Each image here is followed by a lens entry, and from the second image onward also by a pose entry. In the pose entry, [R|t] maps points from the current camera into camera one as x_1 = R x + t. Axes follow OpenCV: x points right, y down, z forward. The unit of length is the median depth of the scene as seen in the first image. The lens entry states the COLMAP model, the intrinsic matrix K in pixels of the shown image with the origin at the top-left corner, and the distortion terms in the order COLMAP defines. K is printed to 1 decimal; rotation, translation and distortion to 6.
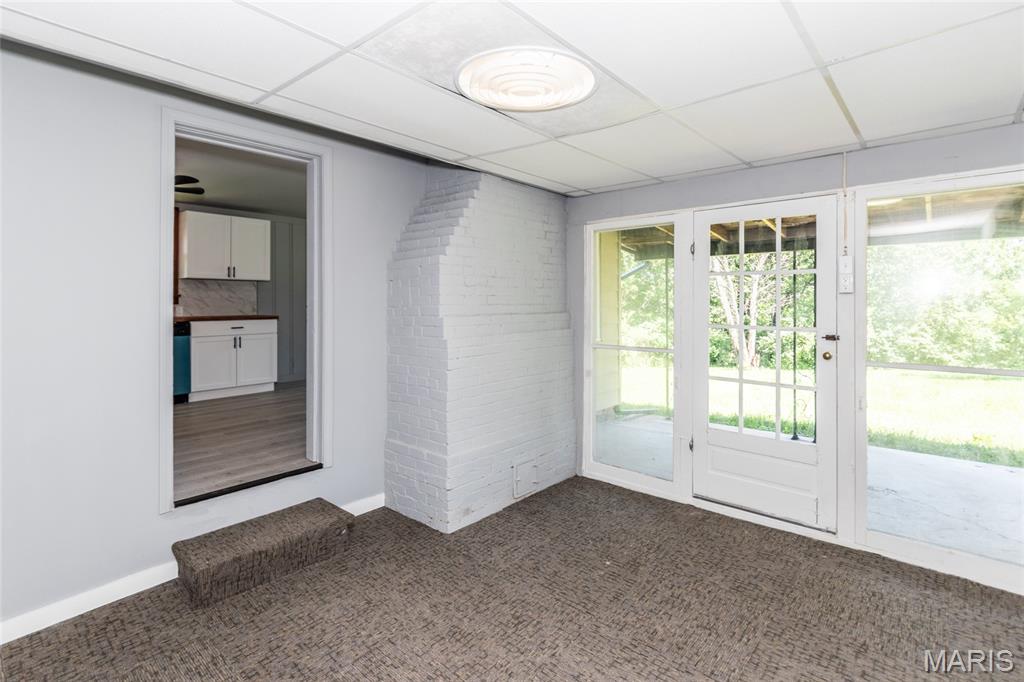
lens RADIAL K [[499.3, 0, 509.7], [0, 499.3, 297.3], [0, 0, 1]] dist [0.001731, -0.000115]
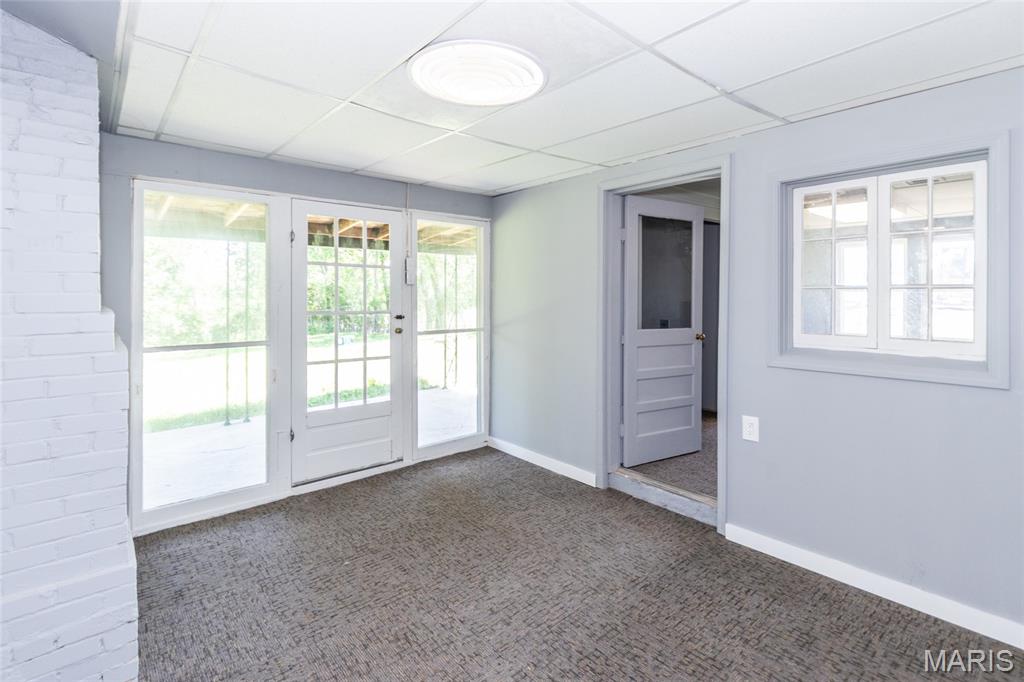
lens RADIAL K [[490.8, 0, 514.8], [0, 490.8, 293.5], [0, 0, 1]] dist [-0.000624, -0.000242]
pose [[0.131512, -0.001194, 0.991314, -0.588741], [-0.010535, 0.999941, 0.002602, 0.009827], [-0.991259, -0.010785, 0.131492, 0.481193]]
